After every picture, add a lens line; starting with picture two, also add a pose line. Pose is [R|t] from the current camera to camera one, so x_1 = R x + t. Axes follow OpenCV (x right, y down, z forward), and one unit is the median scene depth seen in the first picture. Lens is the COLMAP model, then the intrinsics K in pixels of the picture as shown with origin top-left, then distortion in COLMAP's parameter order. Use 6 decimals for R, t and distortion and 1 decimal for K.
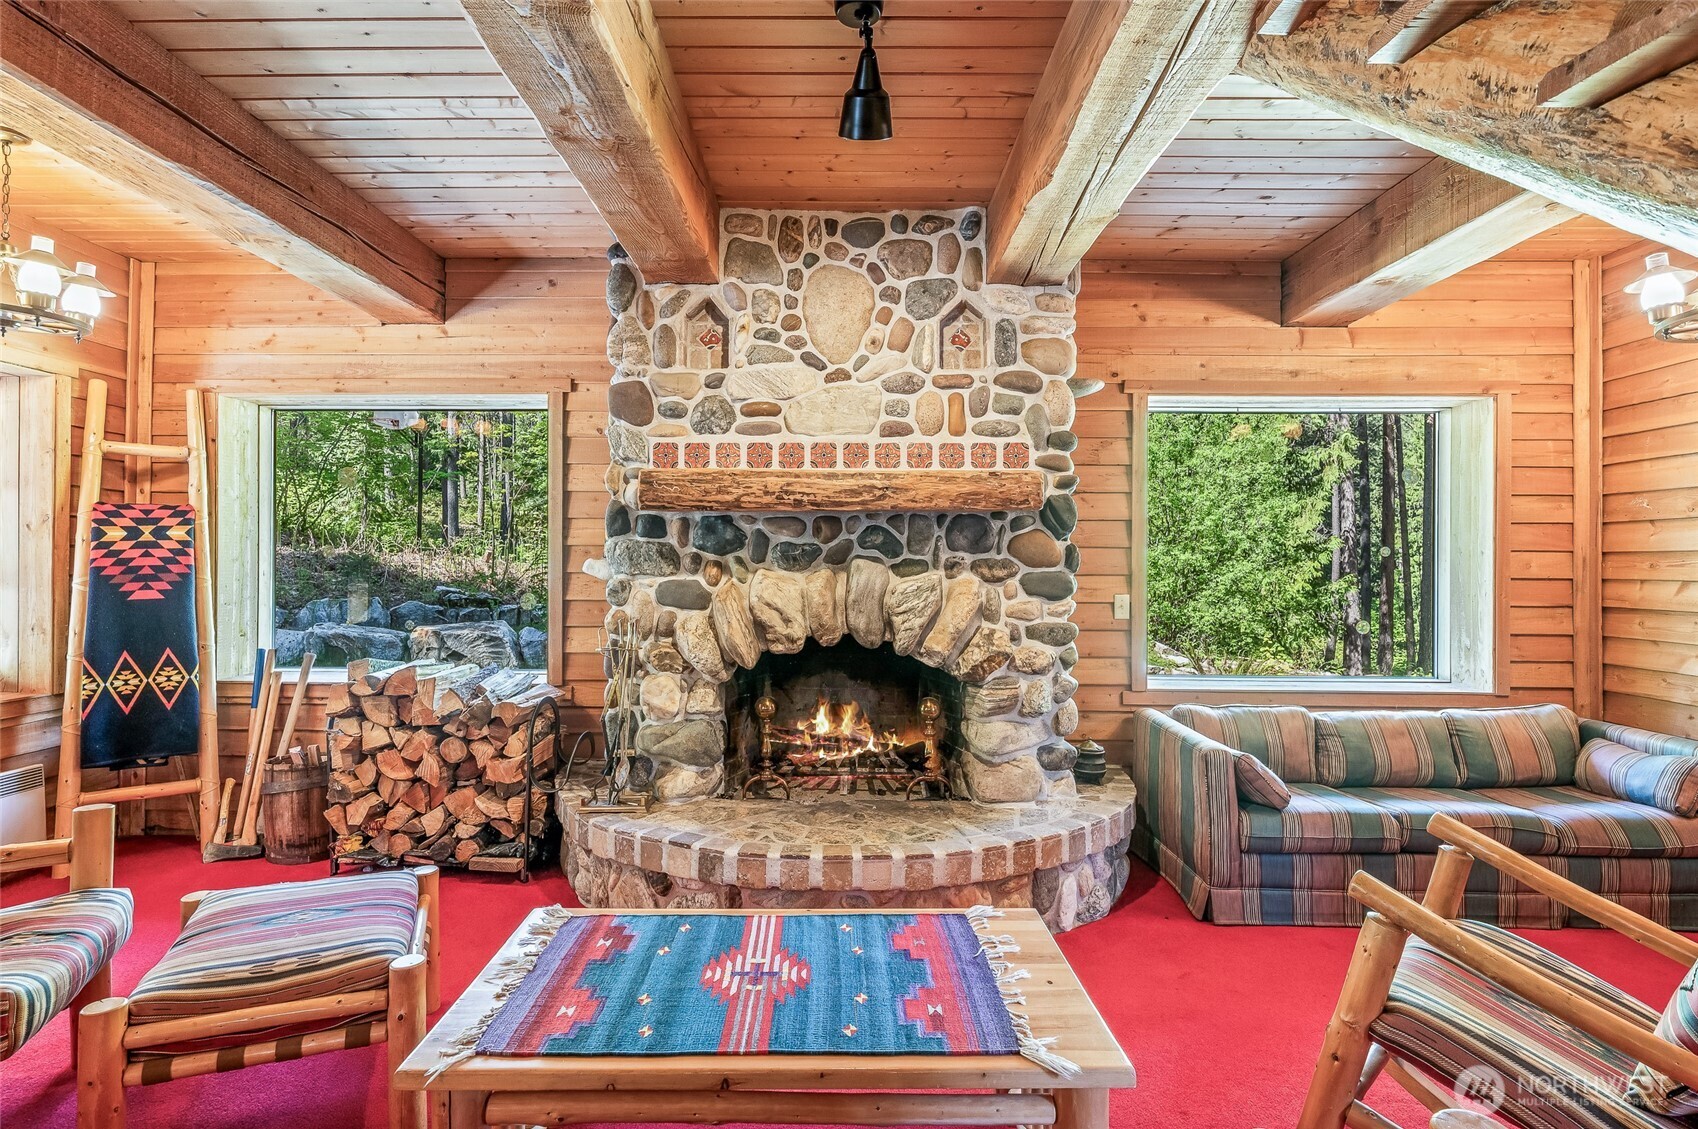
lens RADIAL K [[866.0, 0, 846.5], [0, 866.0, 552.0], [0, 0, 1]] dist [-0.002567, 0.000034]
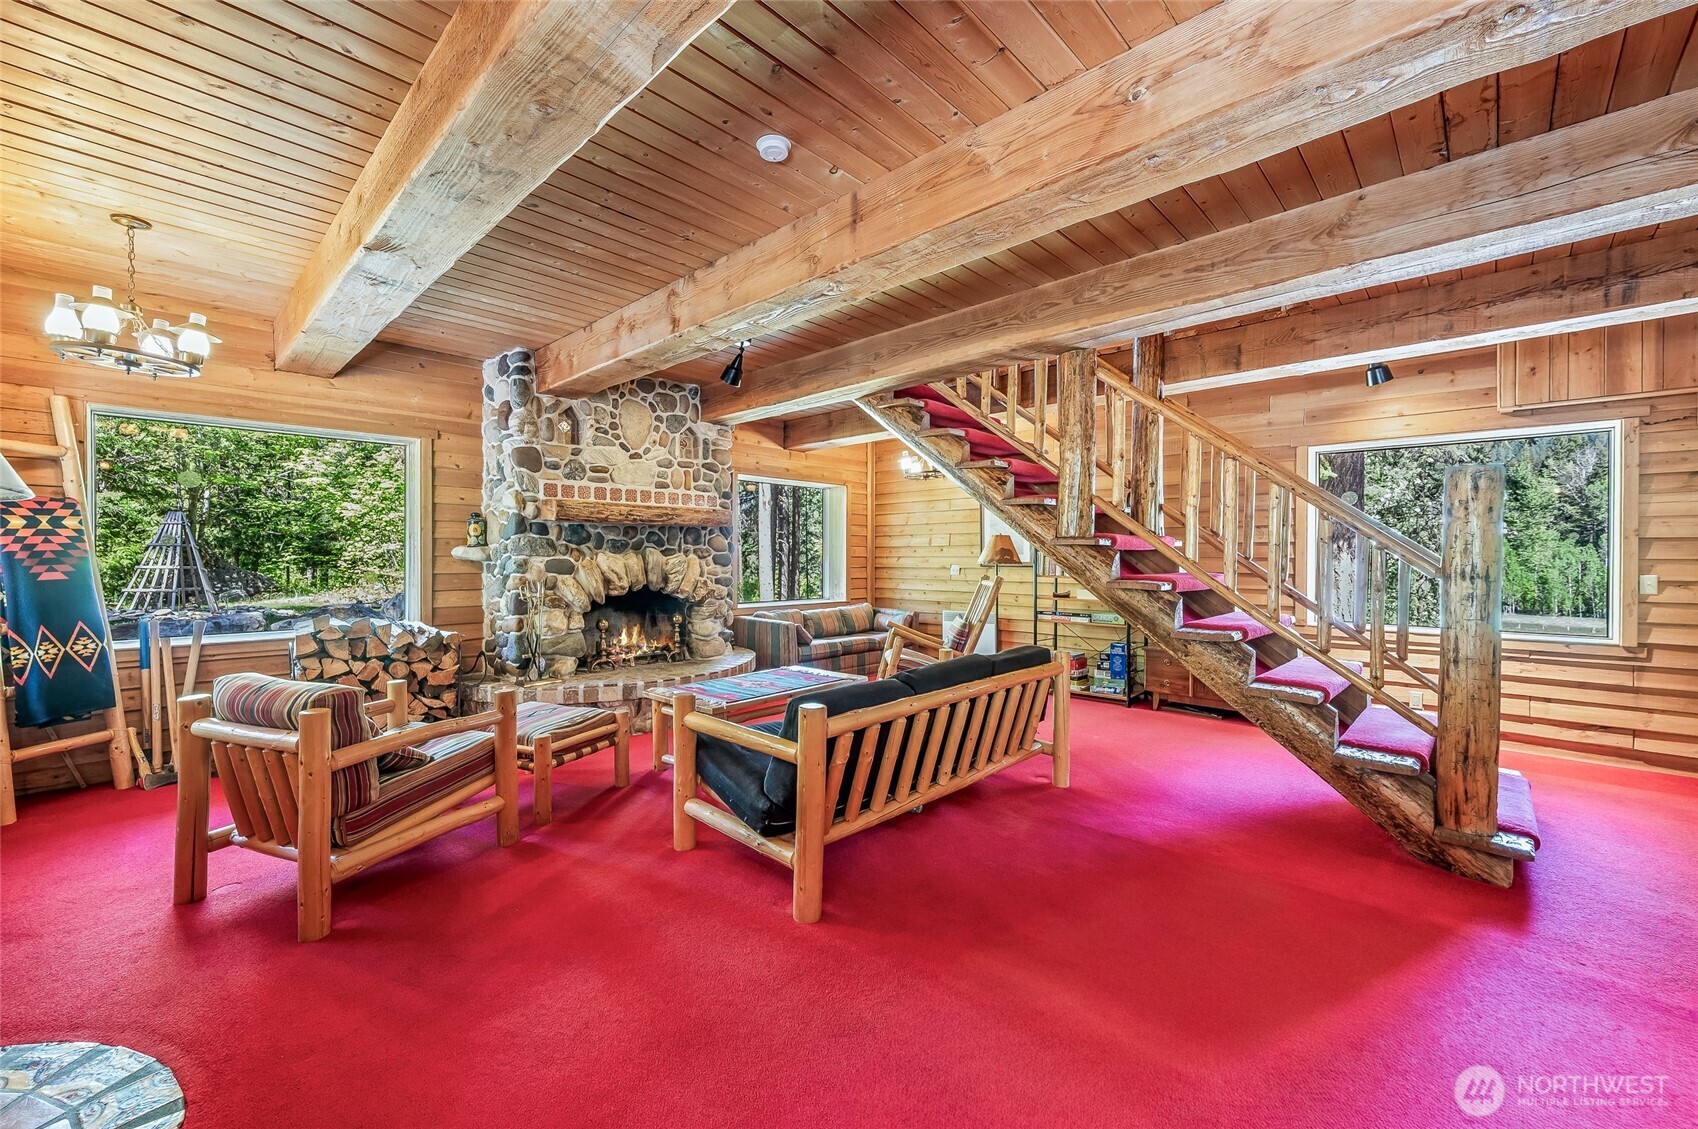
lens RADIAL K [[679.8, 0, 841.2], [0, 679.8, 561.1], [0, 0, 1]] dist [0.001570, 0.000488]
pose [[0.683339, -0.008797, 0.730048, -0.834575], [-0.004344, 0.999861, 0.016114, 0.011671], [-0.730088, -0.014183, 0.683206, -0.421788]]
